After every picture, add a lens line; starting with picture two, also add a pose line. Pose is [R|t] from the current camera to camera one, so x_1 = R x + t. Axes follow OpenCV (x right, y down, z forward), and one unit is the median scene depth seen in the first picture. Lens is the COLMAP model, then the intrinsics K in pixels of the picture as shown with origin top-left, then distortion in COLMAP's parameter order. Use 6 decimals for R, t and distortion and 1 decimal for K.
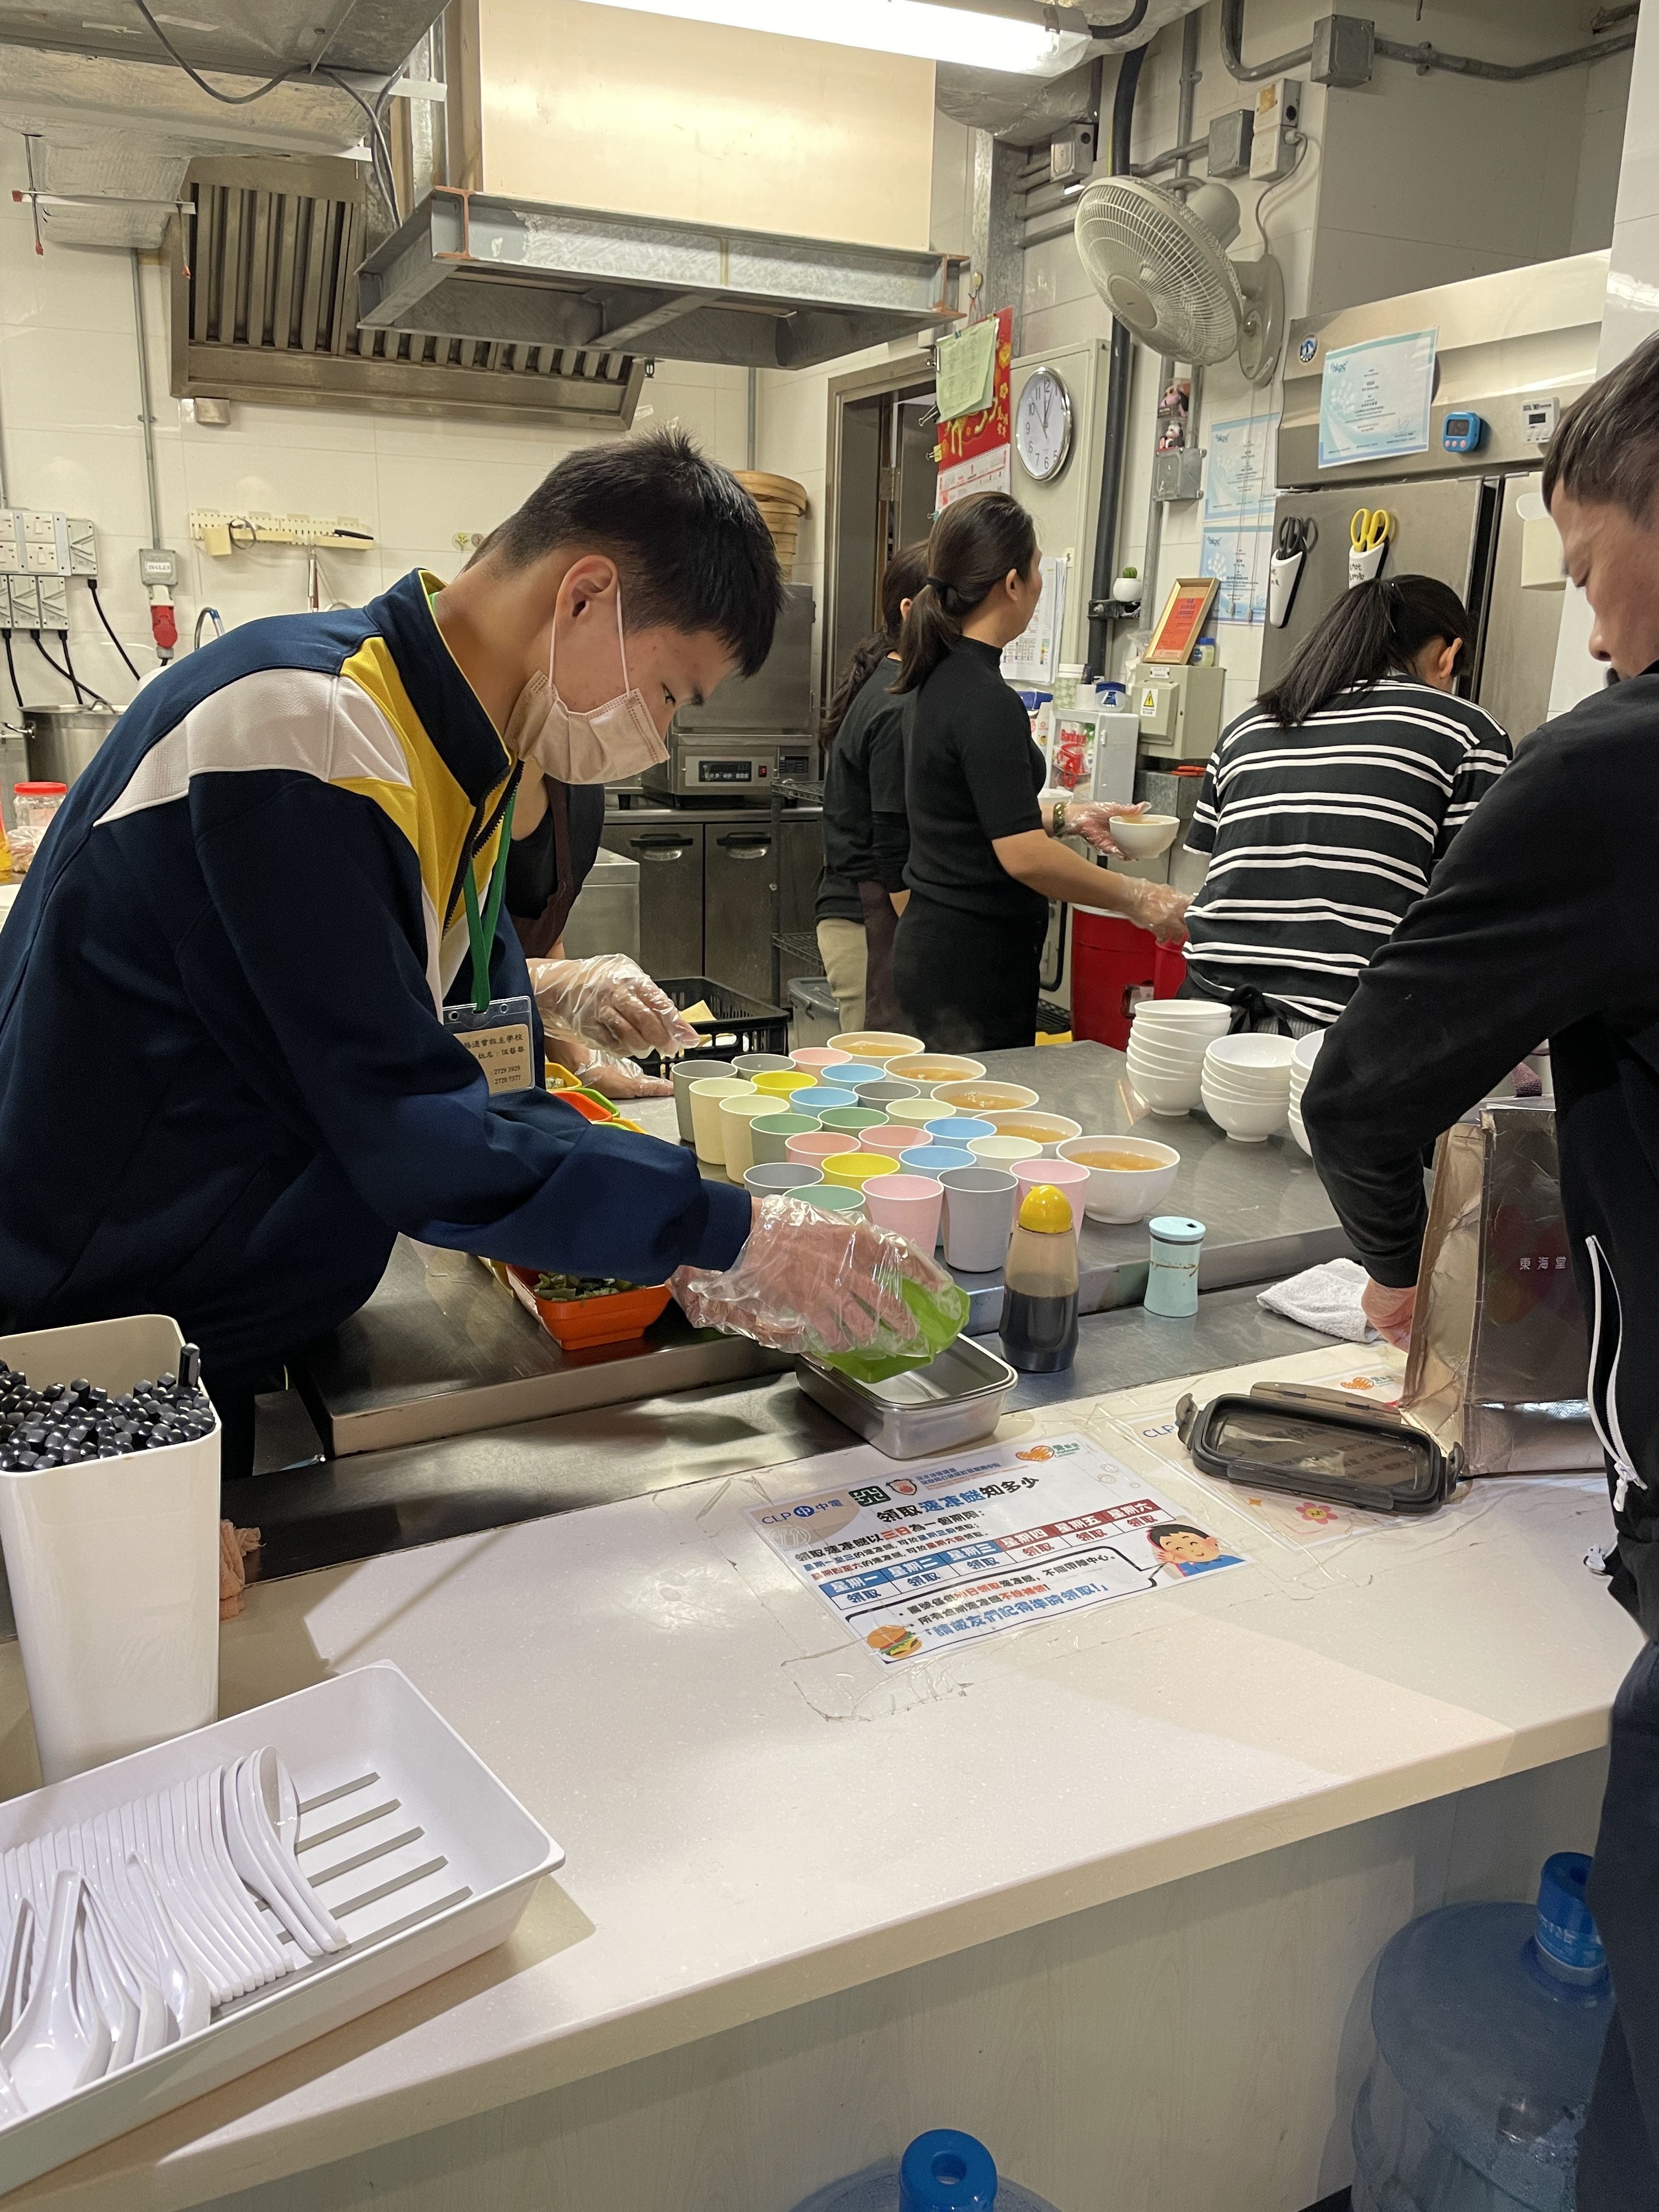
lens RADIAL K [[1683.8, 0, 834.5], [0, 1683.8, 1103.1], [0, 0, 1]] dist [0.060695, -0.078734]
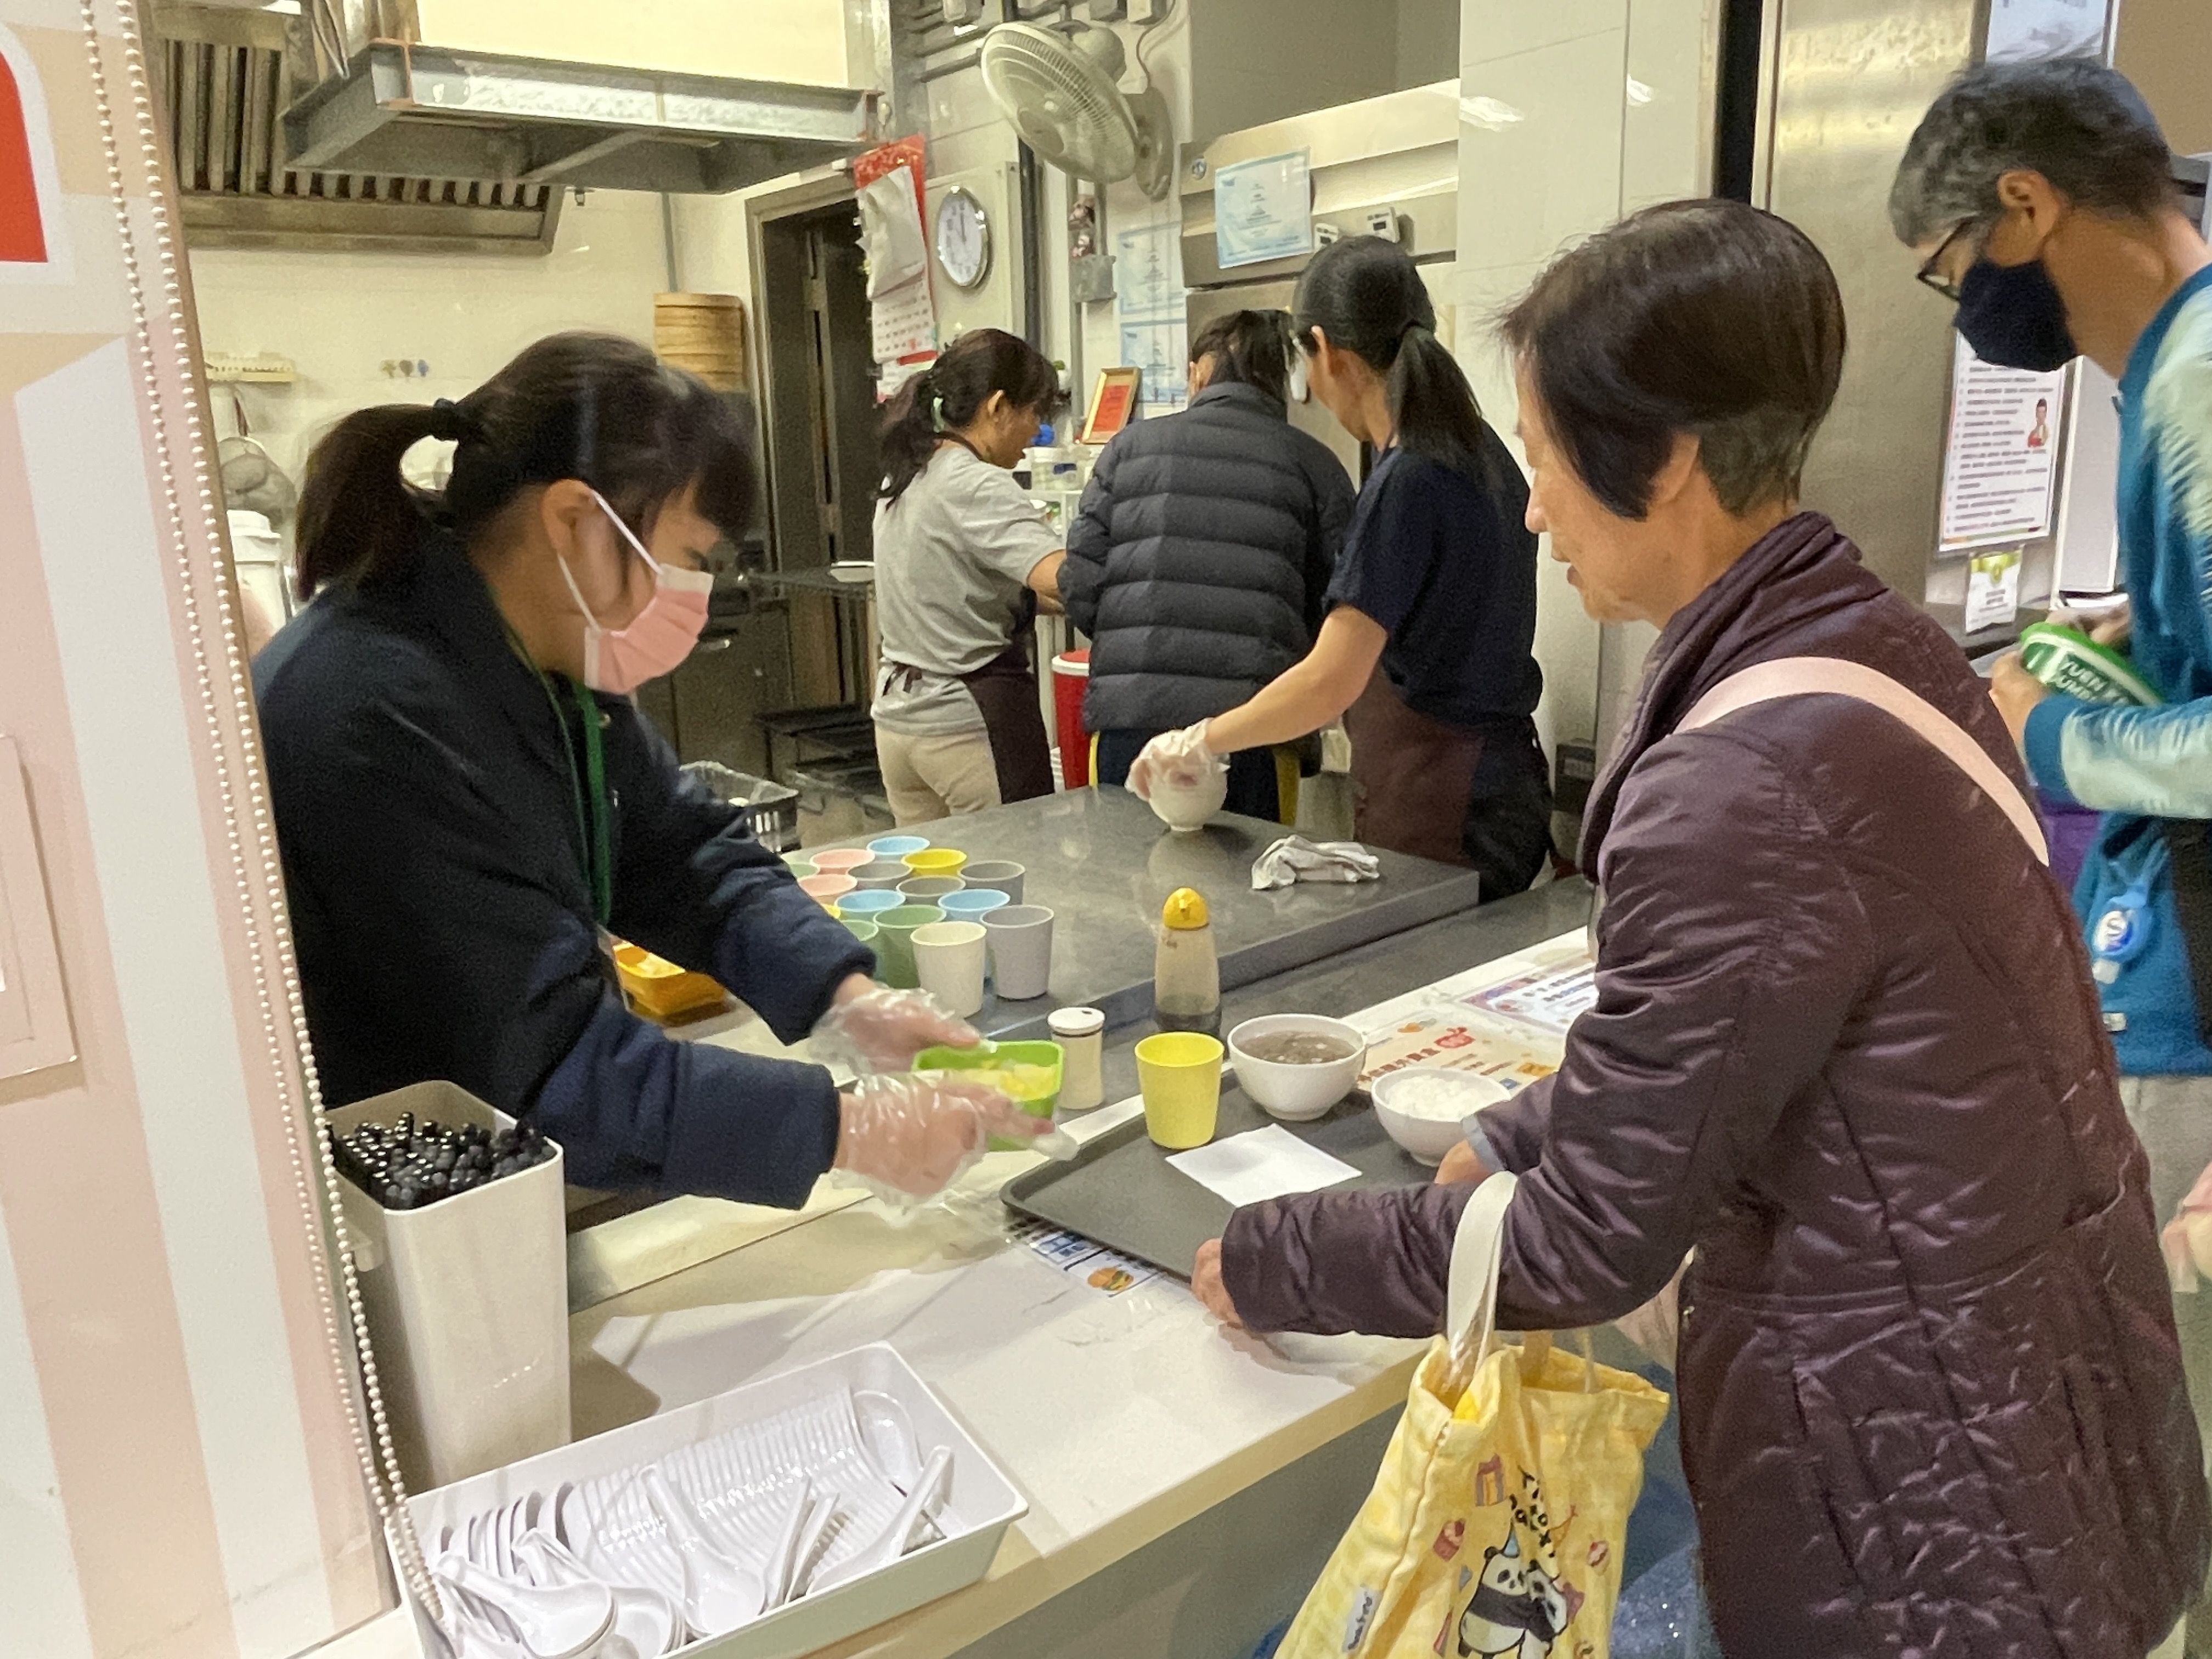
lens RADIAL K [[1613.0, 0, 1109.1], [0, 1613.0, 821.6], [0, 0, 1]] dist [0.001044, -0.009666]
pose [[0.972496, -0.110408, 0.205089, -0.046633], [0.115927, 0.993144, -0.015055, 0.004669], [-0.202021, 0.038416, 0.978628, -0.033575]]
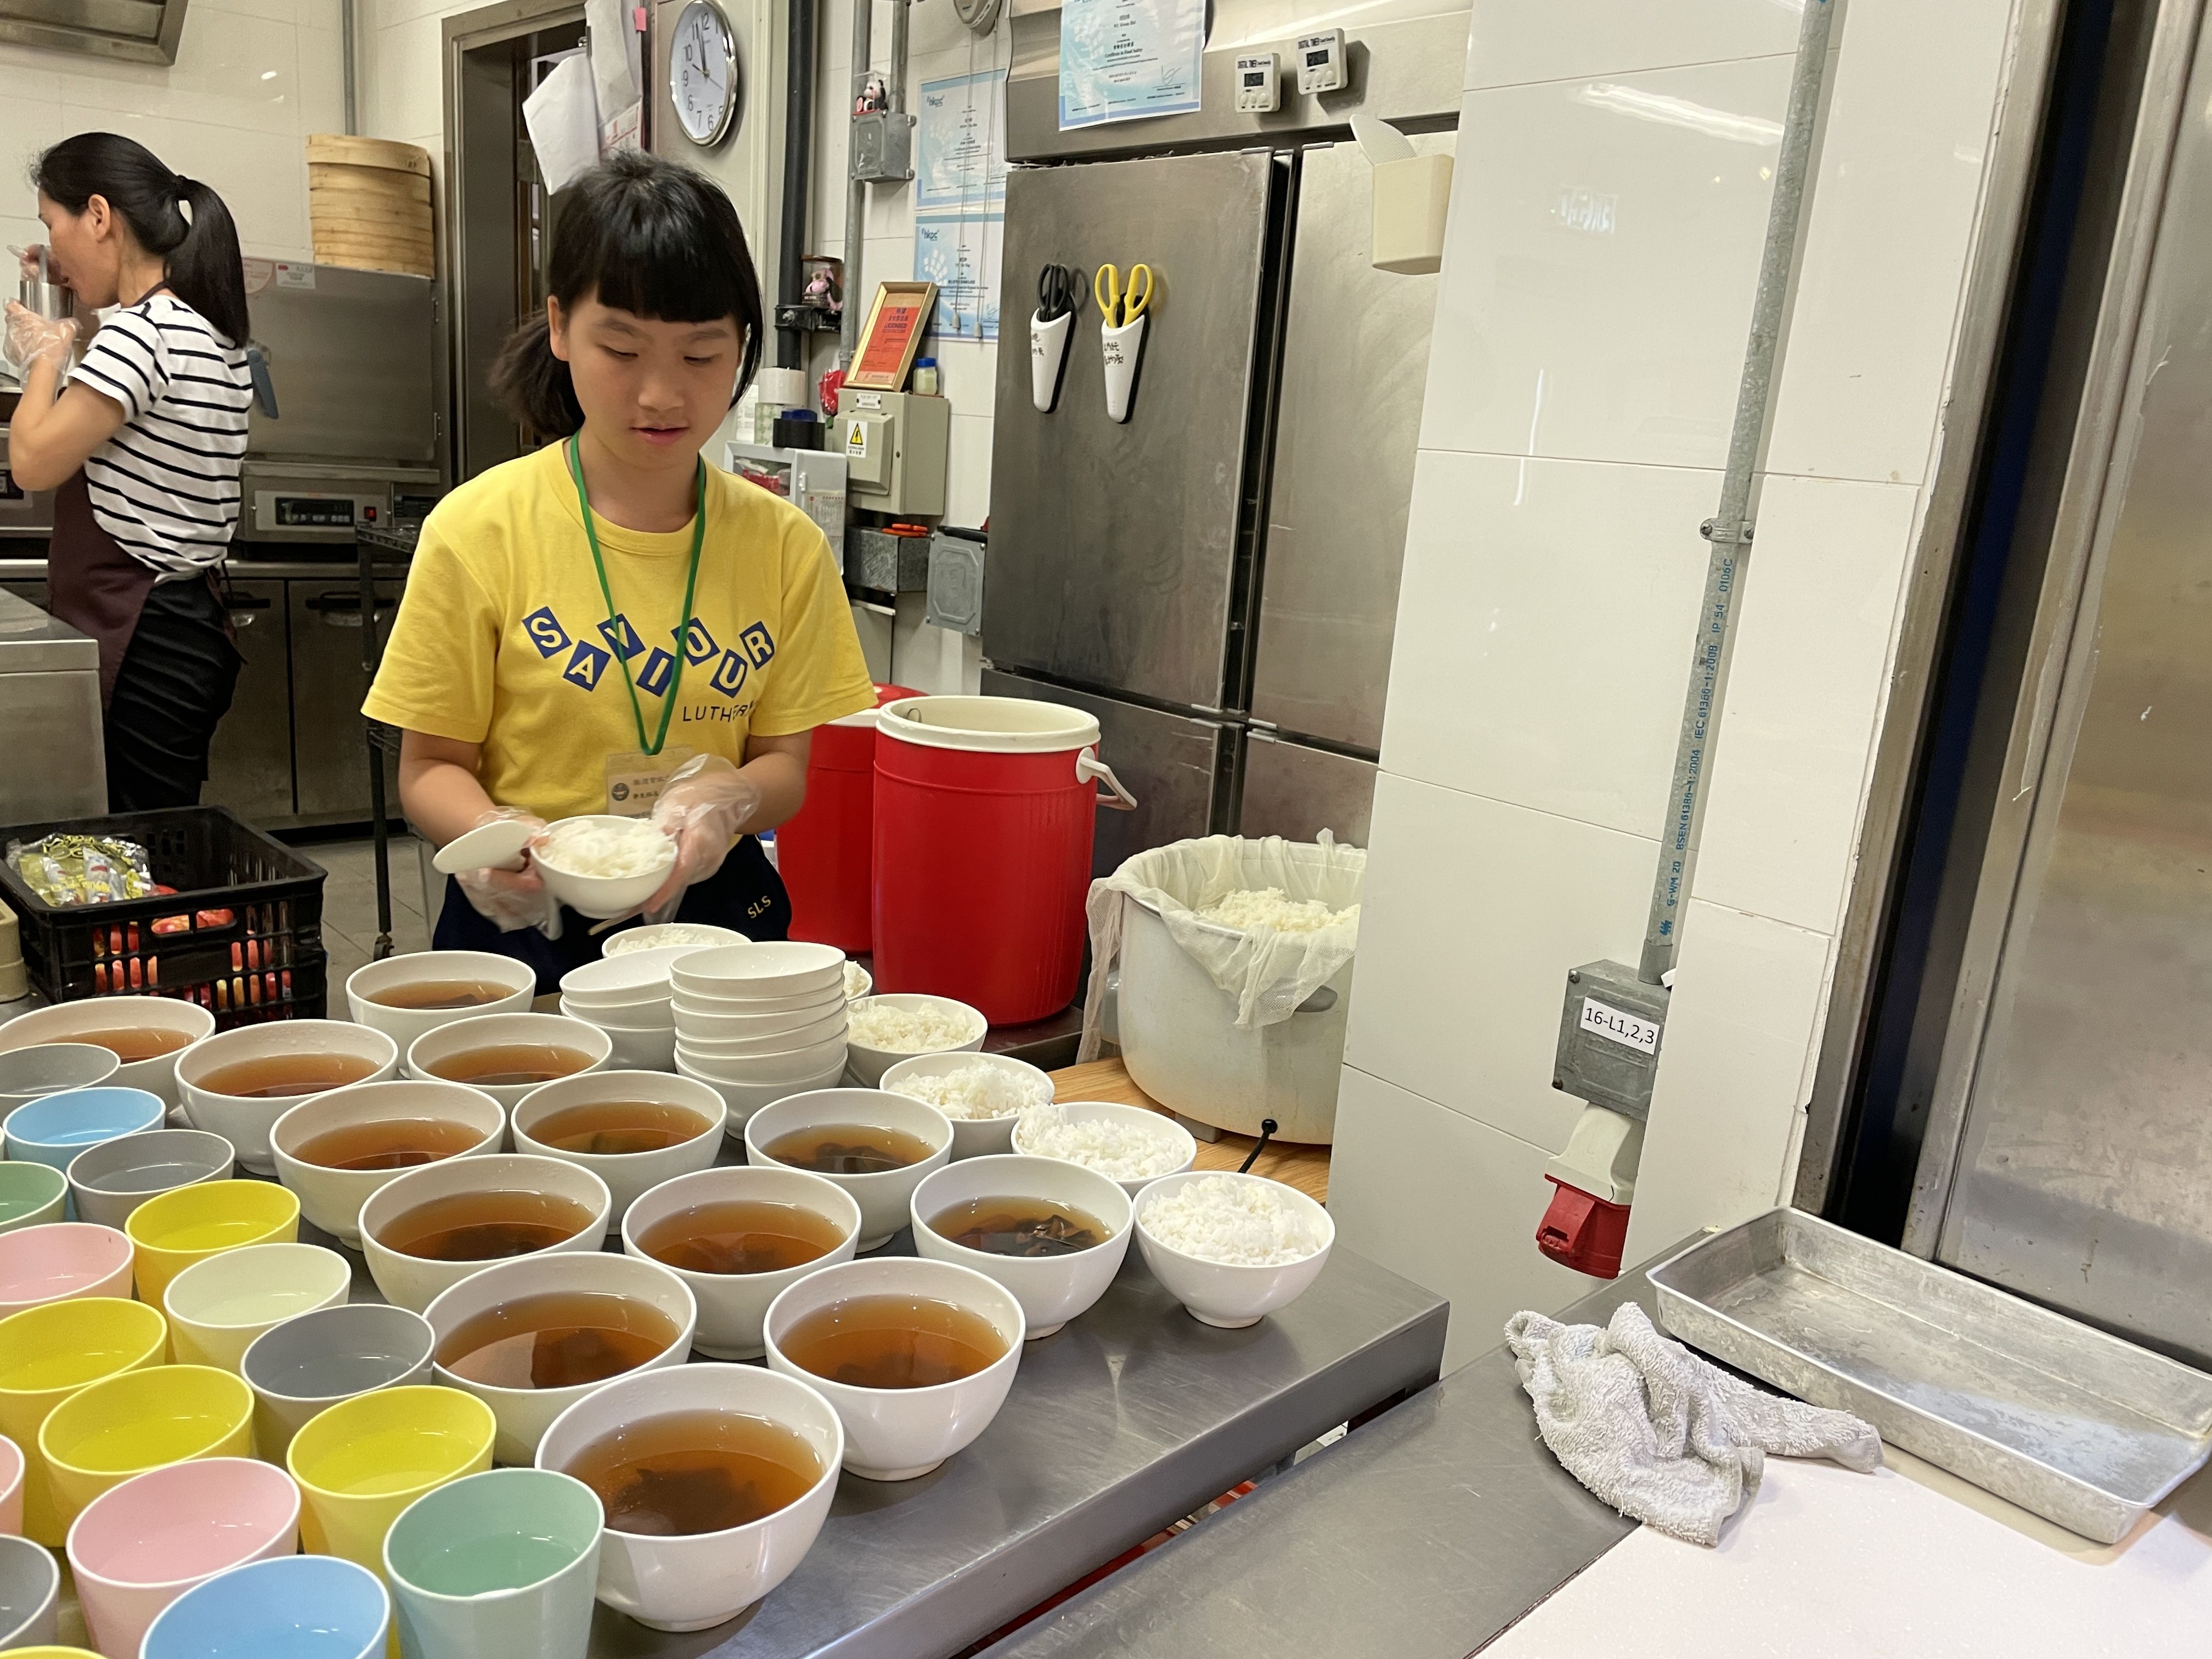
lens RADIAL K [[1683.8, 0, 1110.6], [0, 1683.8, 832.4], [0, 0, 1]] dist [0.060695, -0.078734]
pose [[0.951542, -0.027140, 0.306317, 0.057528], [0.032939, 0.999362, -0.013778, -0.044821], [-0.305748, 0.023200, 0.951830, 0.244309]]
